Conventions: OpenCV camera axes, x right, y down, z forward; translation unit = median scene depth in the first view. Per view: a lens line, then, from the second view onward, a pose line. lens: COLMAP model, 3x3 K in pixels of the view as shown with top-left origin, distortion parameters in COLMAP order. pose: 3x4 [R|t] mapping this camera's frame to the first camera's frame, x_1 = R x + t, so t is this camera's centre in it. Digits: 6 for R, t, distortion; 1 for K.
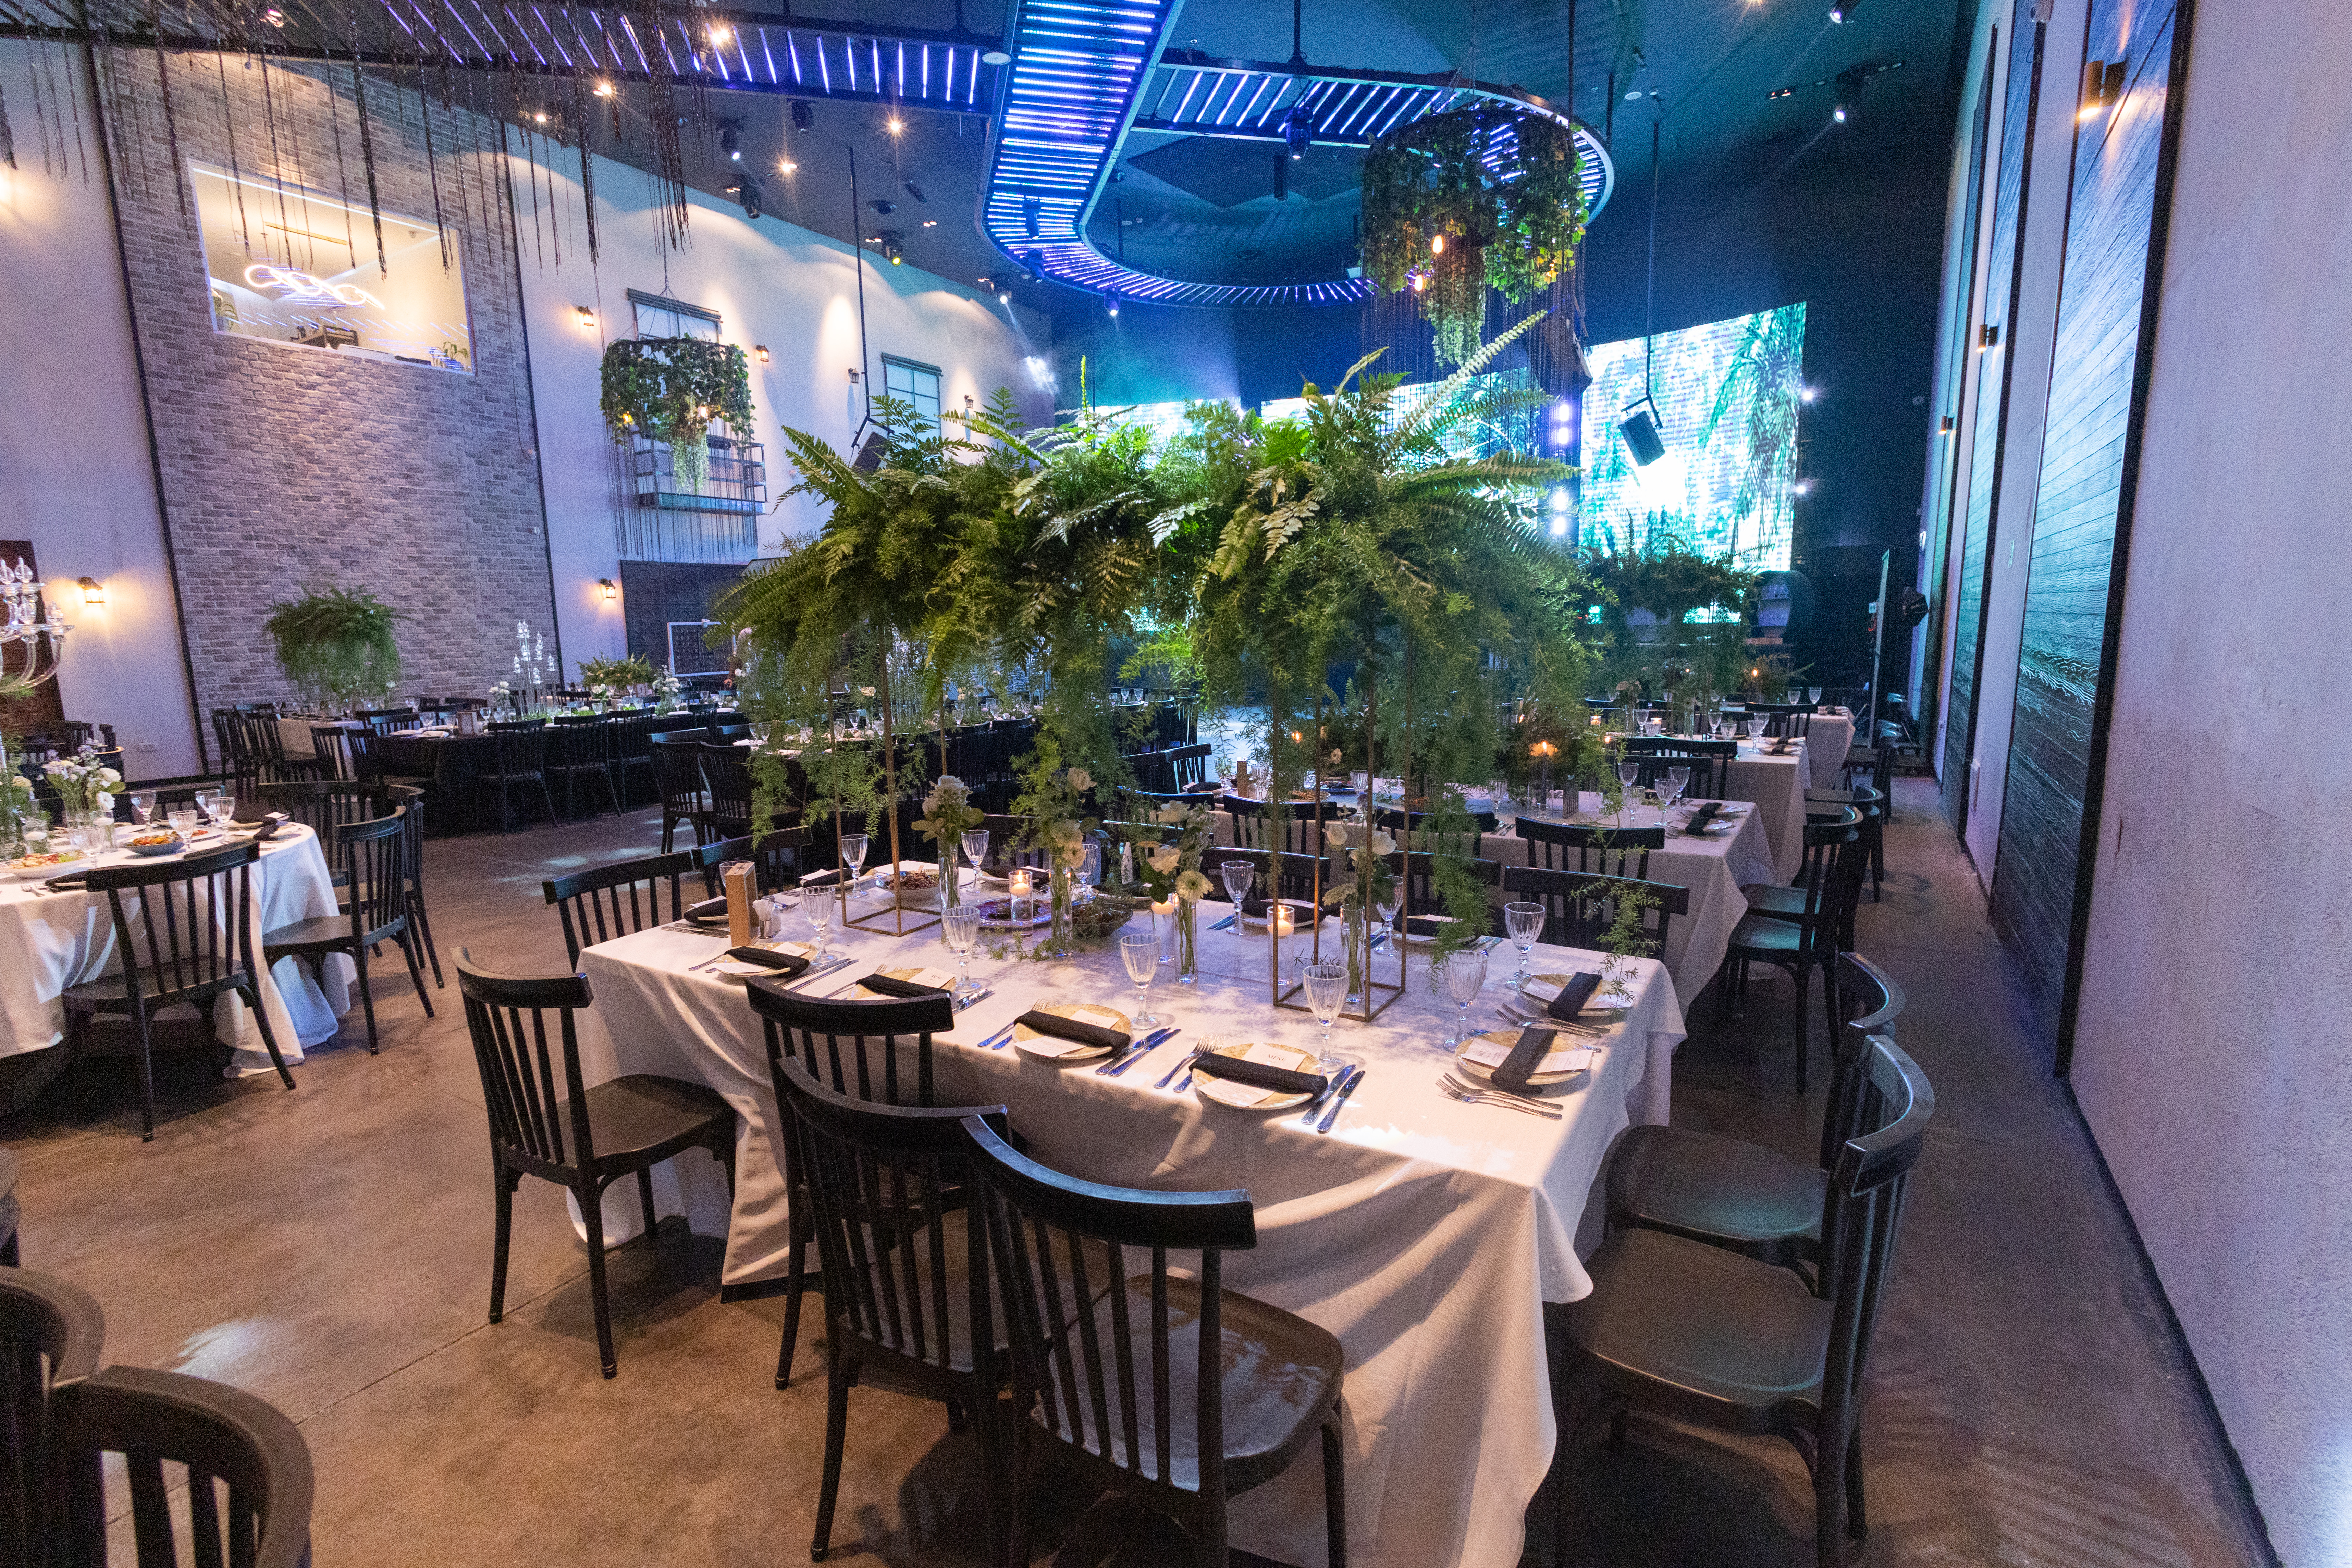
lens RADIAL K [[1111.5, 0, 1176.0], [0, 1111.5, 784.0], [0, 0, 1]] dist [0.000526, 0.008555]
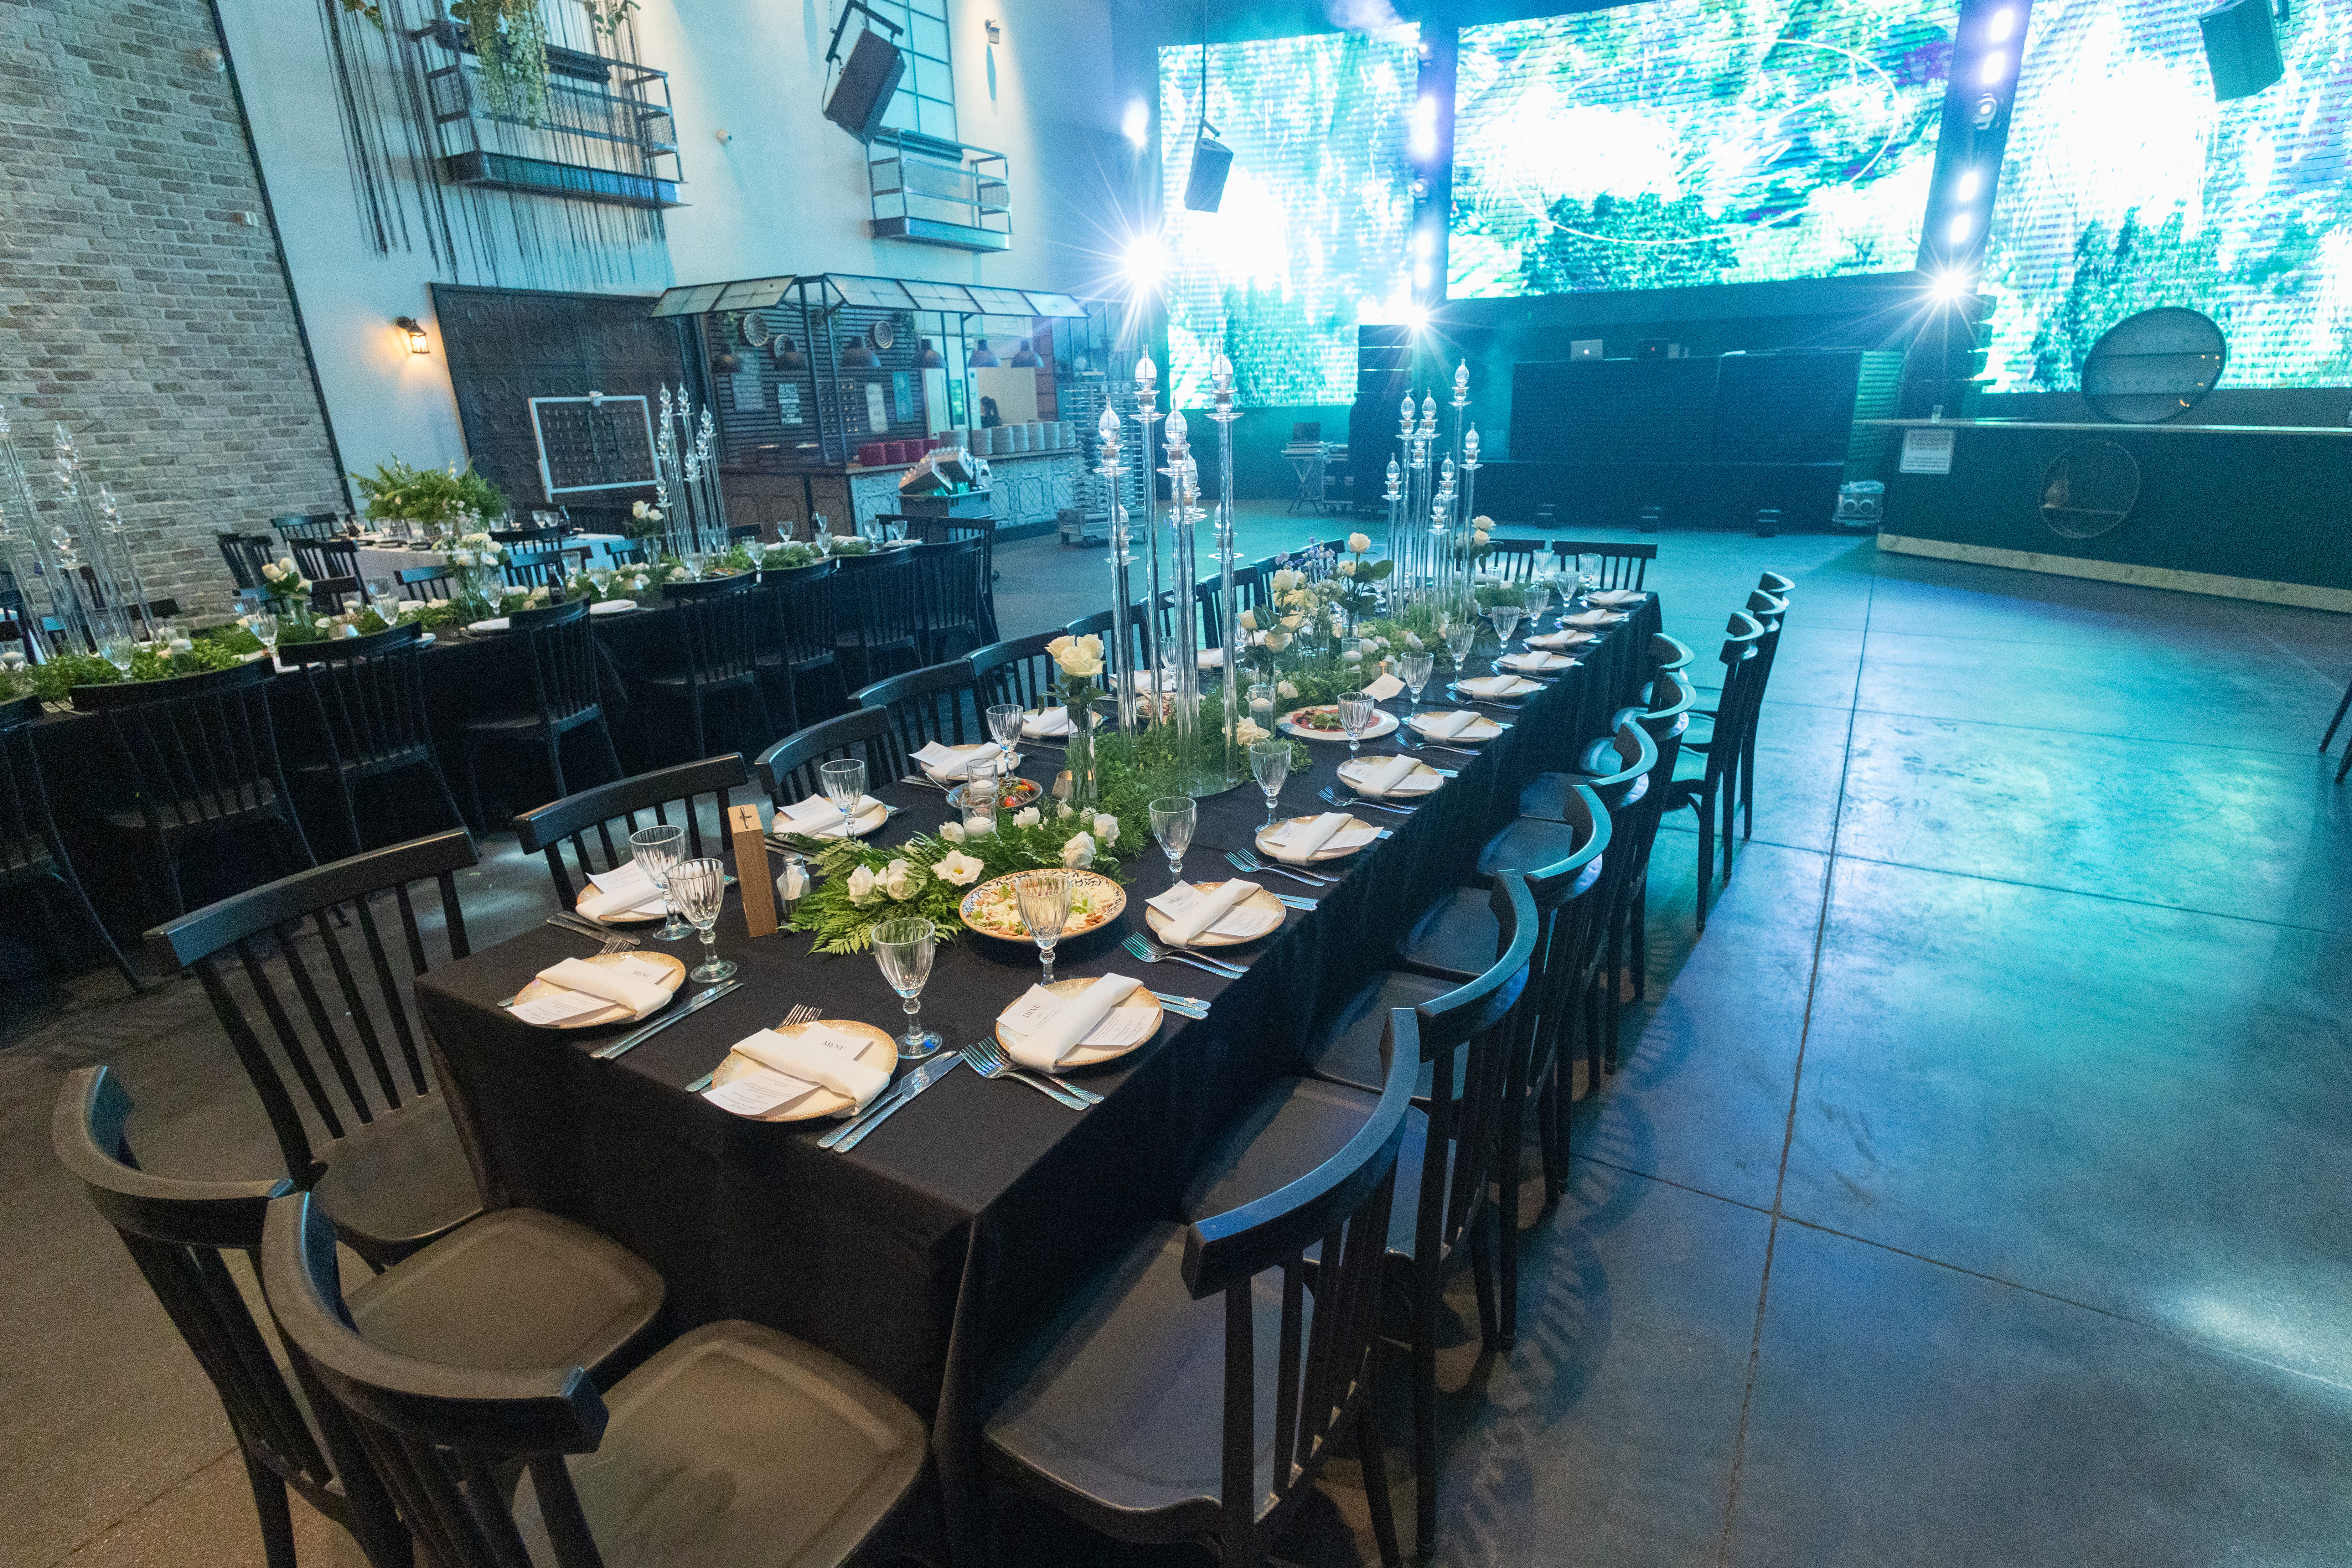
lens RADIAL K [[1139.8, 0, 1200.7], [0, 1139.8, 809.8], [0, 0, 1]] dist [0.003359, 0.001159]
pose [[0.999392, -0.015391, 0.031291, -0.141356], [0.008786, 0.979516, 0.201174, -0.056972], [-0.033746, -0.200777, 0.979056, 0.399503]]
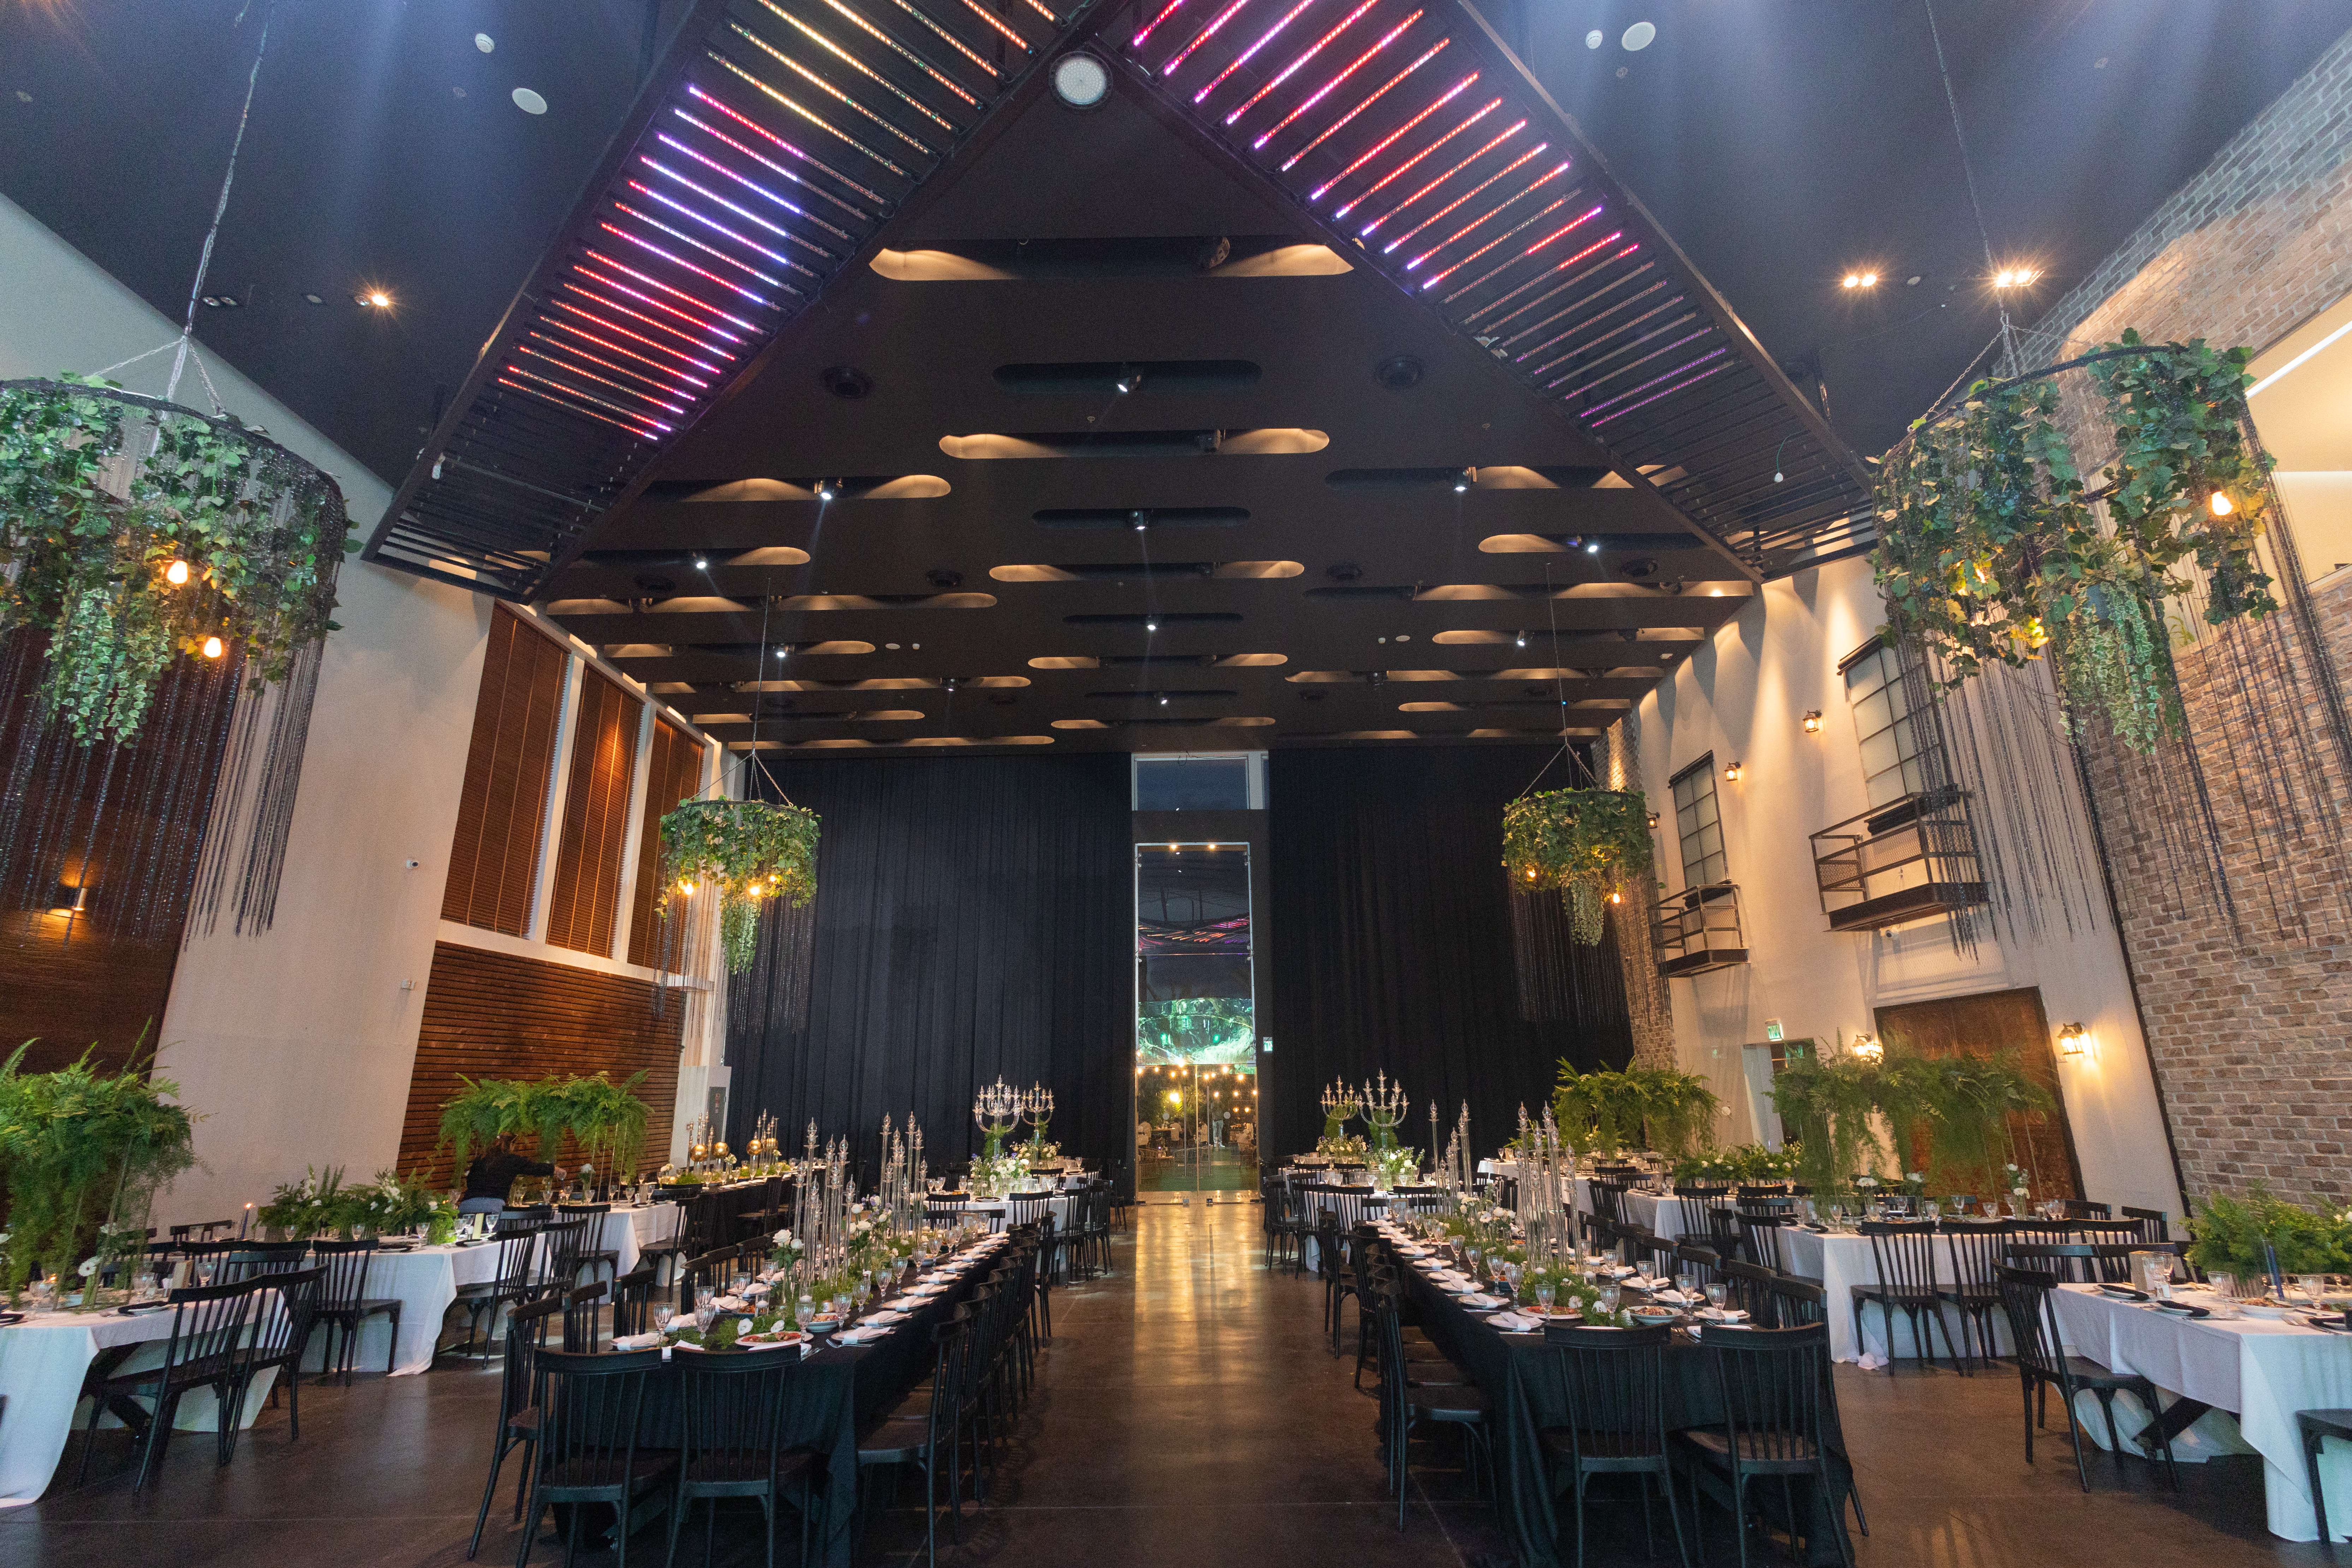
lens RADIAL K [[1146.6, 0, 1184.5], [0, 1146.6, 777.8], [0, 0, 1]] dist [0.003188, 0.001686]
pose [[-0.848933, -0.103696, -0.518228, 0.039173], [-0.039974, 0.990352, -0.132683, -0.178639], [0.526987, -0.091923, -0.844888, 1.104495]]
